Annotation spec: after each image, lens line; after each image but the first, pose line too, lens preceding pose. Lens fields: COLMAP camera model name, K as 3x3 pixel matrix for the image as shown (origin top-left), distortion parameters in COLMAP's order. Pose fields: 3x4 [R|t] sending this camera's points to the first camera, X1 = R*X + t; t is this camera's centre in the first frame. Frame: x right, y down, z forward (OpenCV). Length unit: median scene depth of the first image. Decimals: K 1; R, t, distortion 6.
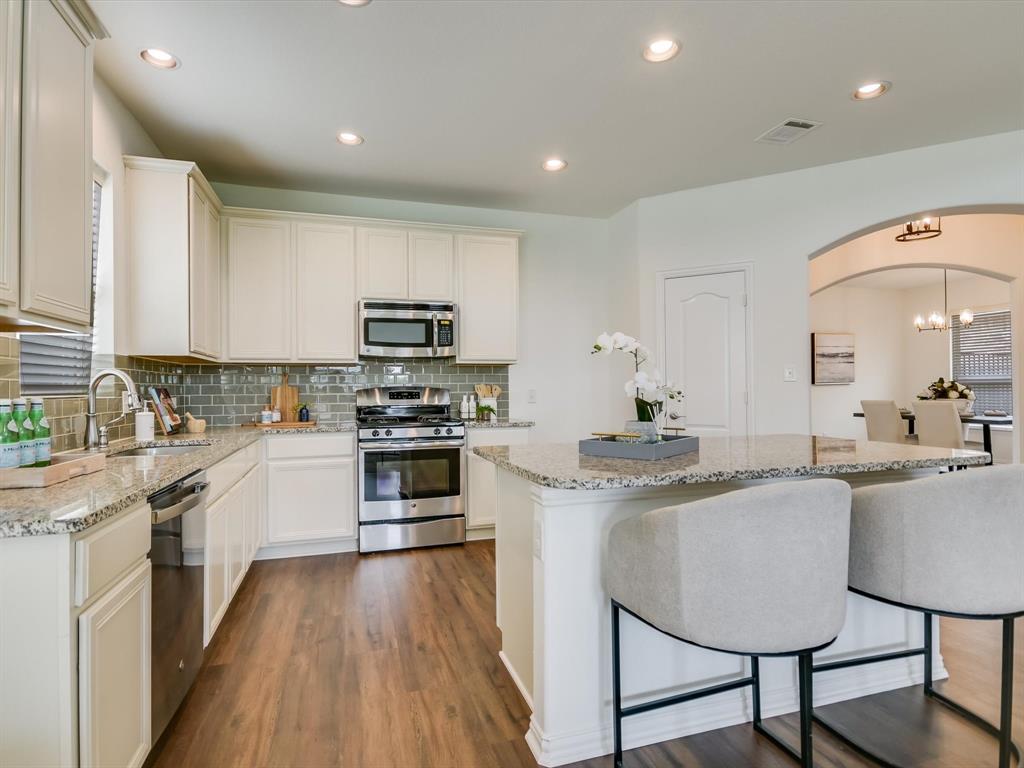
lens RADIAL K [[562.3, 0, 517.5], [0, 562.3, 383.9], [0, 0, 1]] dist [-0.003407, 0.003035]
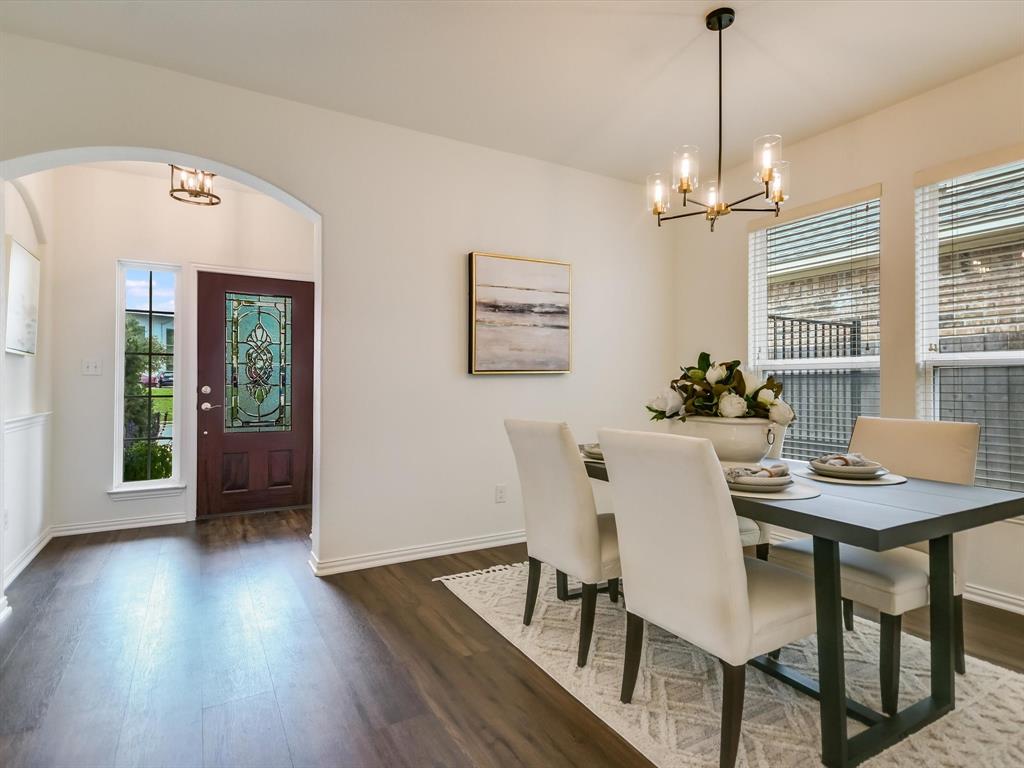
lens RADIAL K [[562.3, 0, 518.2], [0, 562.3, 379.5], [0, 0, 1]] dist [-0.003407, 0.003035]
pose [[0.977482, 0.014466, 0.210522, 0.556044], [-0.014608, 0.999893, -0.000880, 0.006447], [-0.210512, -0.002215, 0.977589, 0.673583]]
